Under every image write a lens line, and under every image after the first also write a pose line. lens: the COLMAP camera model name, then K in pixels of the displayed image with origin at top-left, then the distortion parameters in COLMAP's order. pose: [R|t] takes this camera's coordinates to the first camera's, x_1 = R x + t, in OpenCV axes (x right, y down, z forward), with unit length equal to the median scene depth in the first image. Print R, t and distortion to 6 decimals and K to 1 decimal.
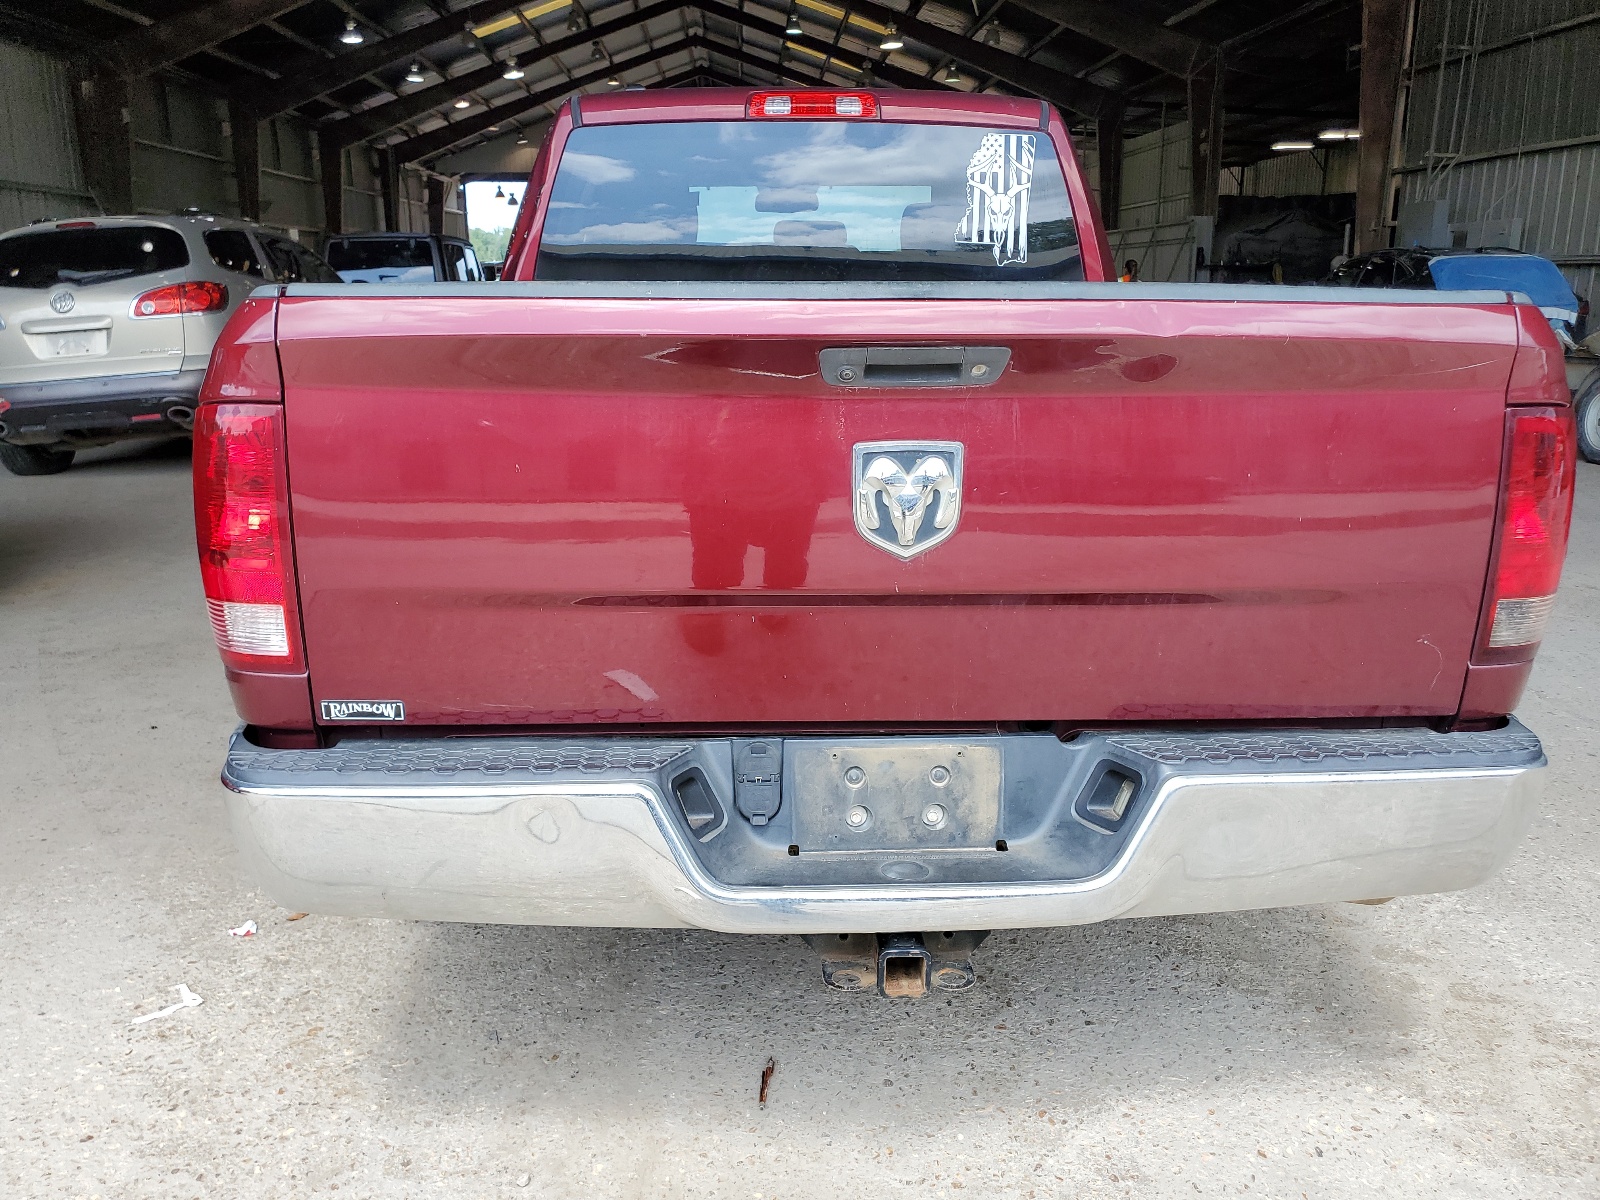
lens RADIAL K [[1273.0, 0, 778.5], [0, 1273.0, 581.6], [0, 0, 1]] dist [0.014525, -0.013264]
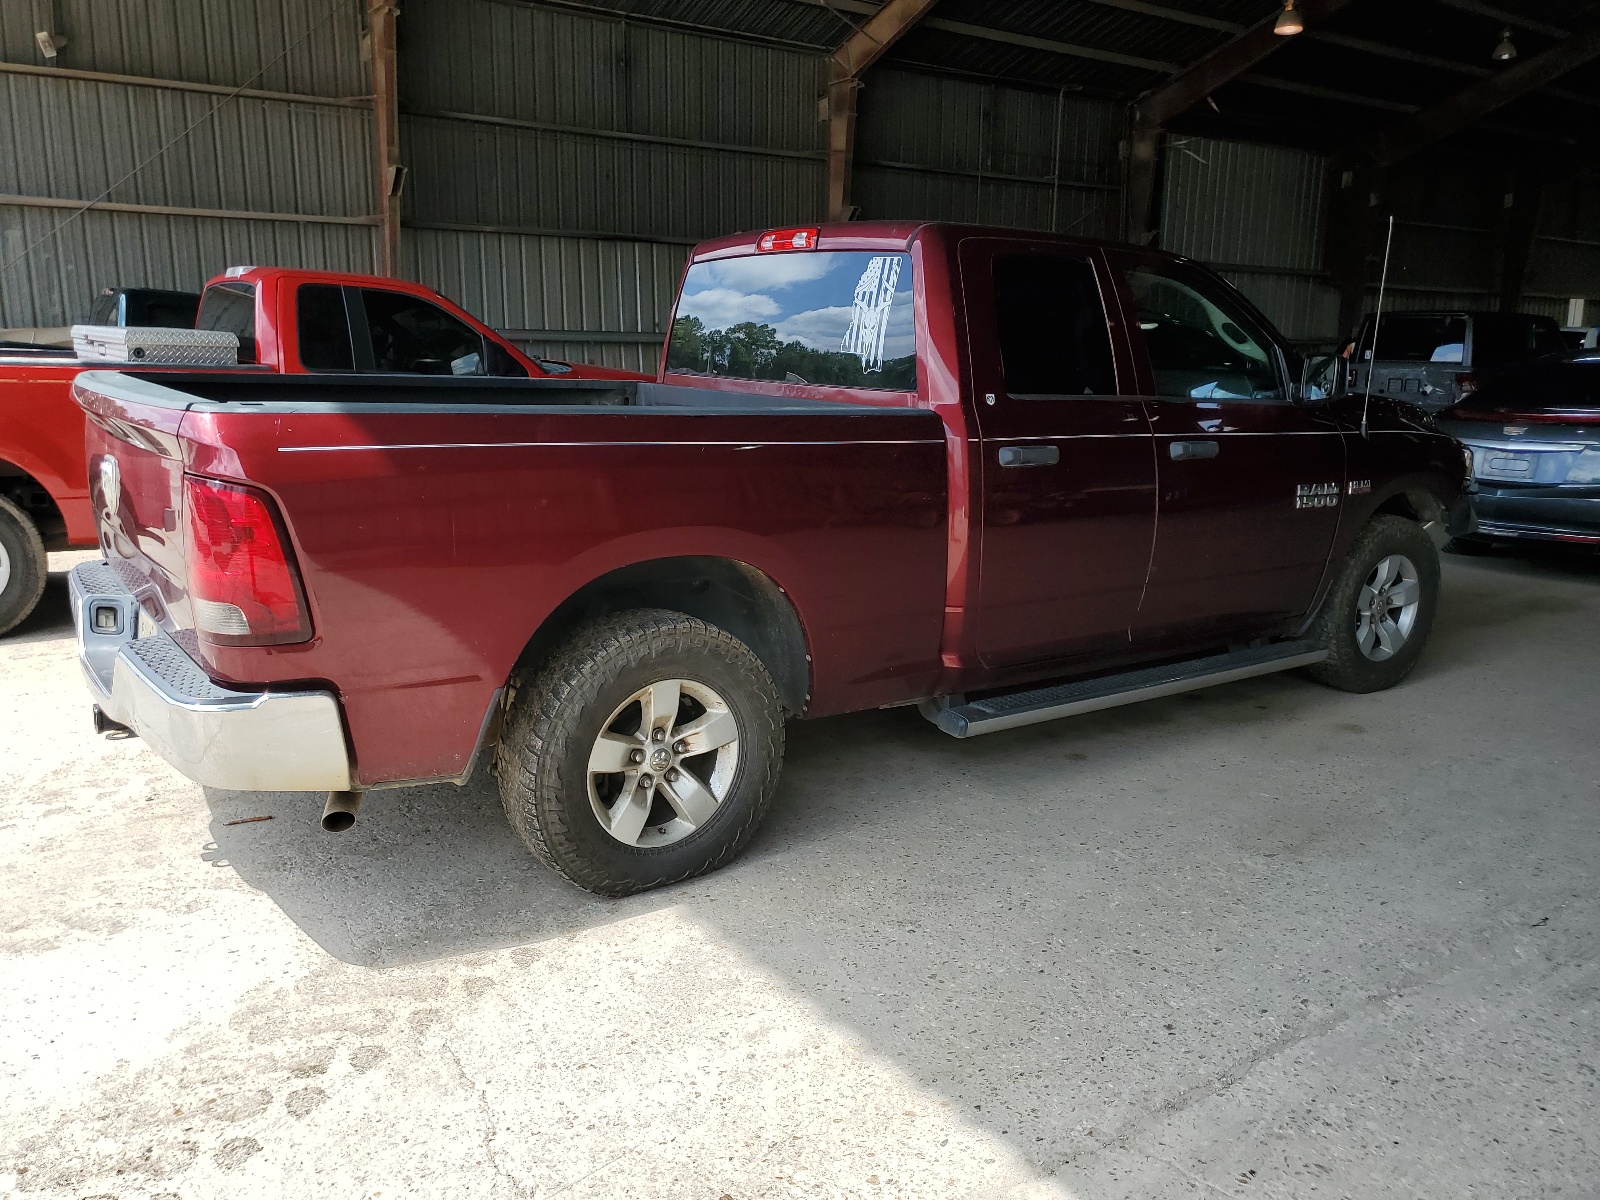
lens RADIAL K [[1273.0, 0, 809.4], [0, 1273.0, 590.8], [0, 0, 1]] dist [0.014525, -0.013264]
pose [[0.542549, 0.174106, -0.821783, 1.107845], [-0.208738, 0.975544, 0.068871, -0.128383], [0.813676, 0.134172, 0.565623, 0.353319]]
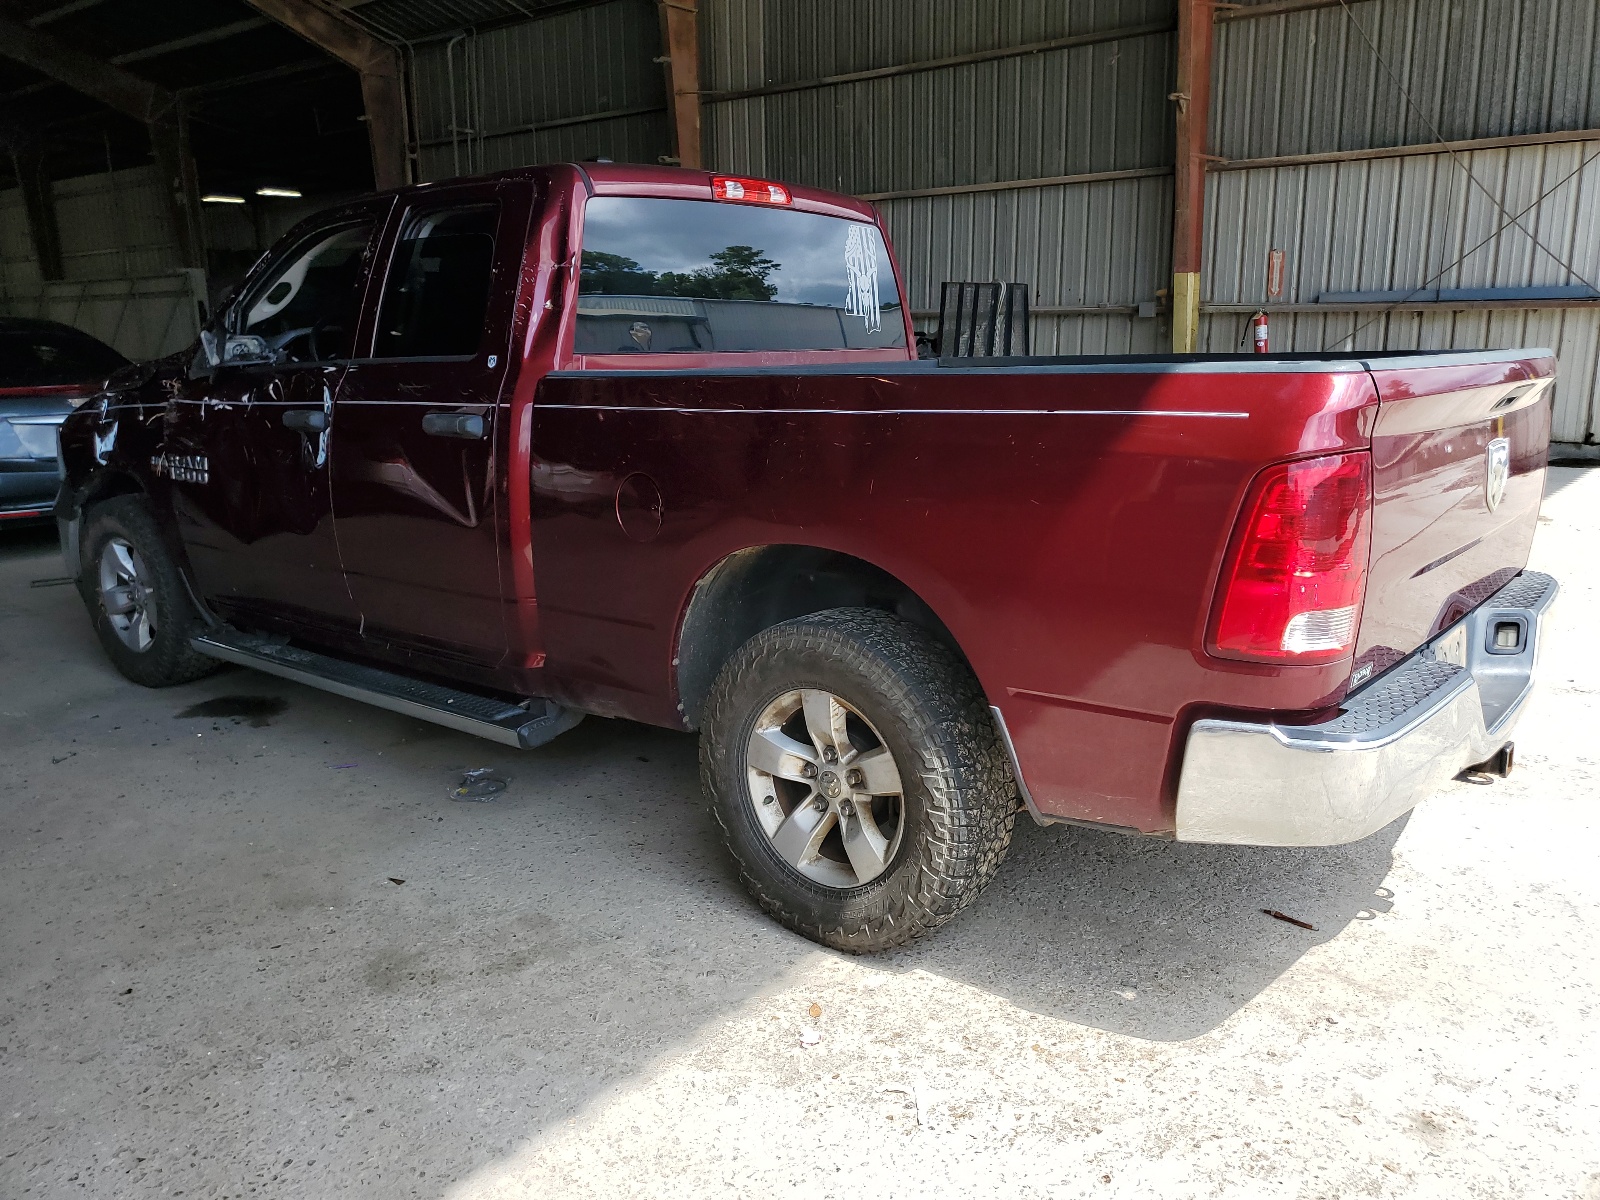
lens RADIAL K [[1273.0, 0, 809.3], [0, 1273.0, 600.5], [0, 0, 1]] dist [0.014525, -0.013264]
pose [[0.660172, -0.161787, 0.733484, -0.799937], [0.179602, 0.982201, 0.054996, -0.075753], [-0.729326, 0.095428, 0.677478, 0.244006]]
